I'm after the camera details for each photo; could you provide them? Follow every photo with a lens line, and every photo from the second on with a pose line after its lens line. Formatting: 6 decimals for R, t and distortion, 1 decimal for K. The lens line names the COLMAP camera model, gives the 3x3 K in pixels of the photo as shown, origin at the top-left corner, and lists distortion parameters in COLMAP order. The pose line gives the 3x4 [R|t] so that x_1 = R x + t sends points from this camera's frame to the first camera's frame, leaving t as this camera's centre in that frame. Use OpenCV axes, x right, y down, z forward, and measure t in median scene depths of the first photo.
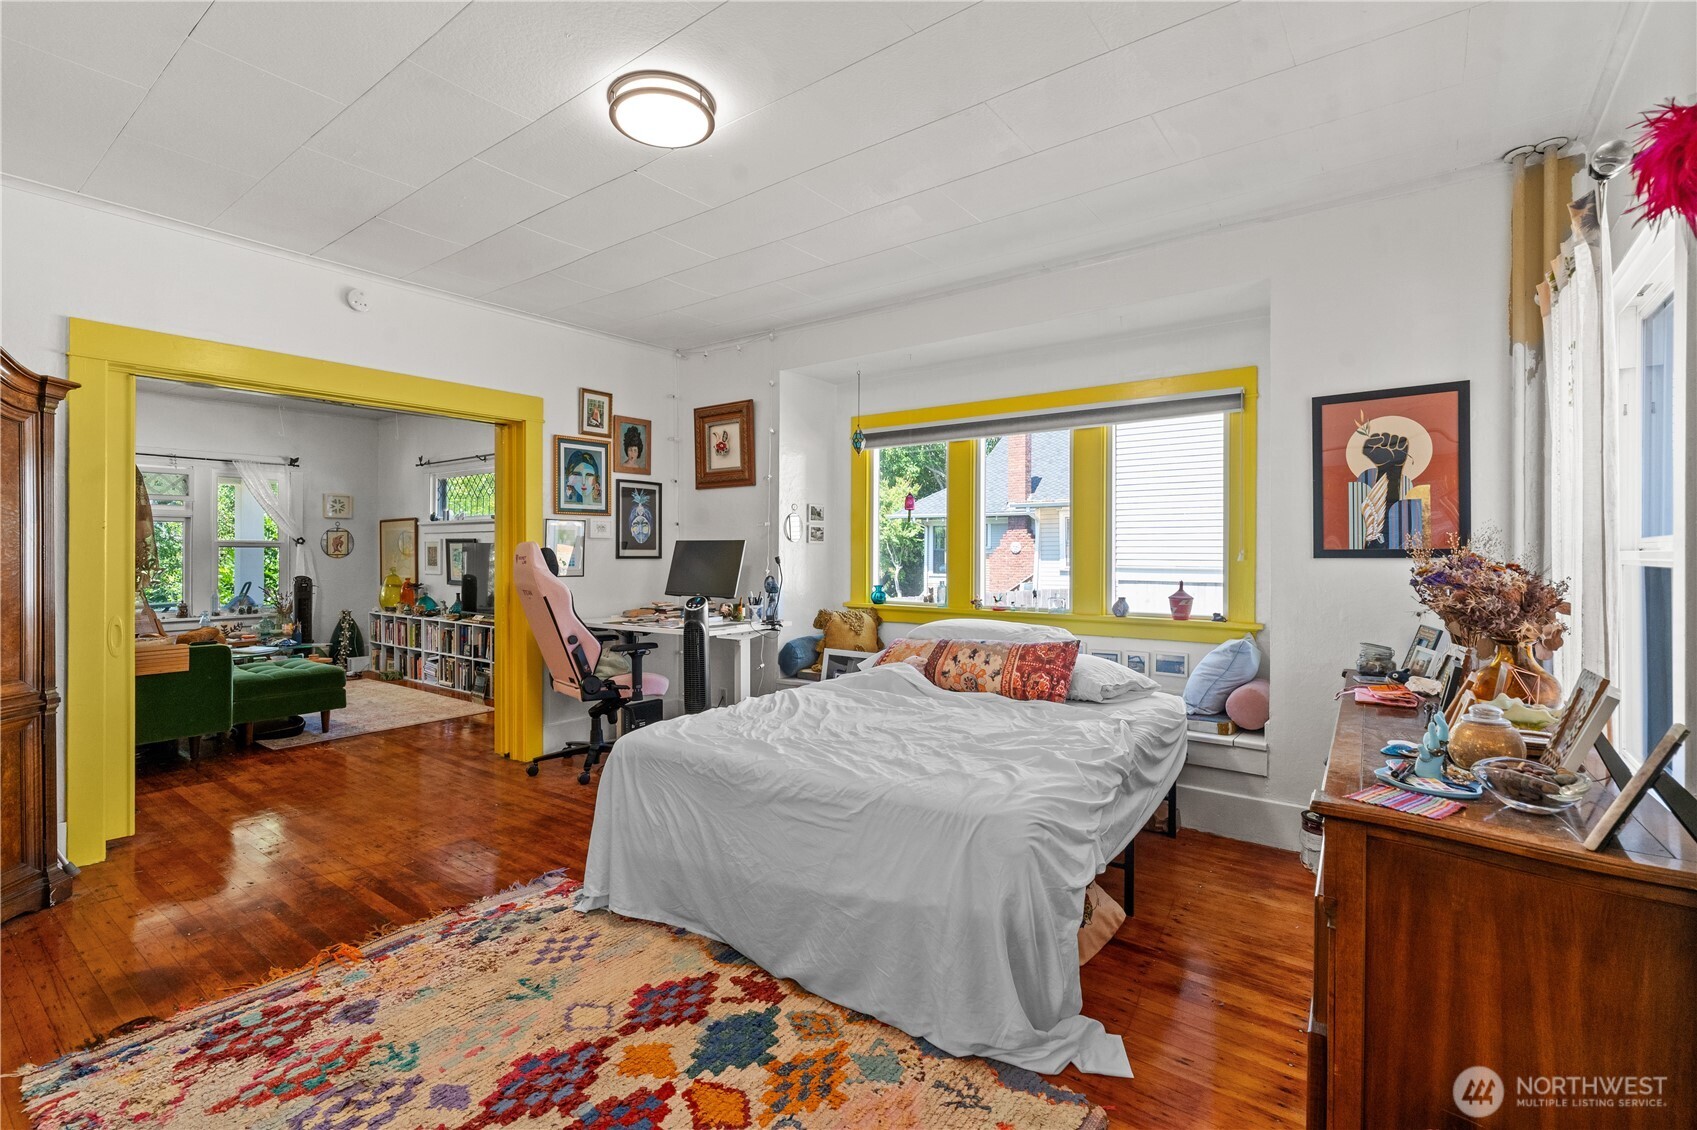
lens RADIAL K [[776.1, 0, 832.1], [0, 776.1, 557.9], [0, 0, 1]] dist [-0.003519, 0.001492]
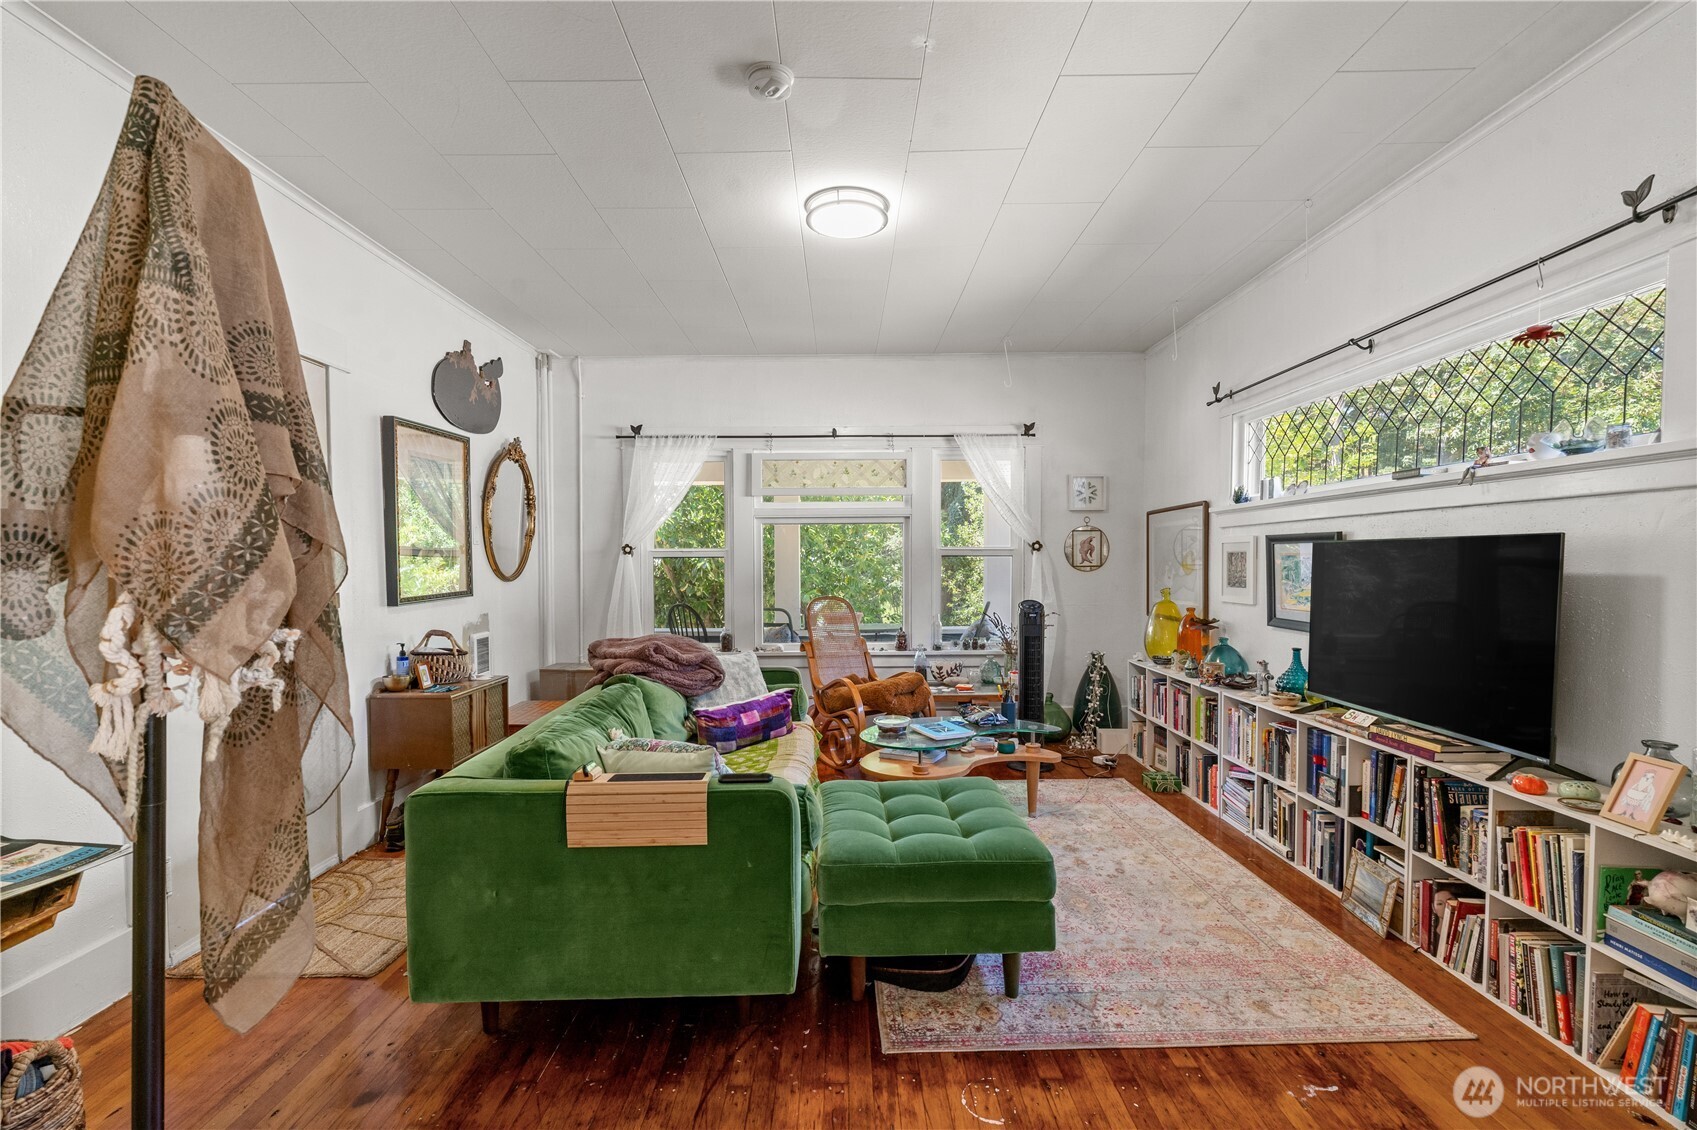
lens RADIAL K [[776.1, 0, 838.5], [0, 776.1, 571.7], [0, 0, 1]] dist [-0.003519, 0.001492]
pose [[0.612517, 0.006931, -0.790427, -0.264825], [-0.004294, 0.999976, 0.005441, -0.002559], [0.790446, 0.000061, 0.612532, 0.462826]]
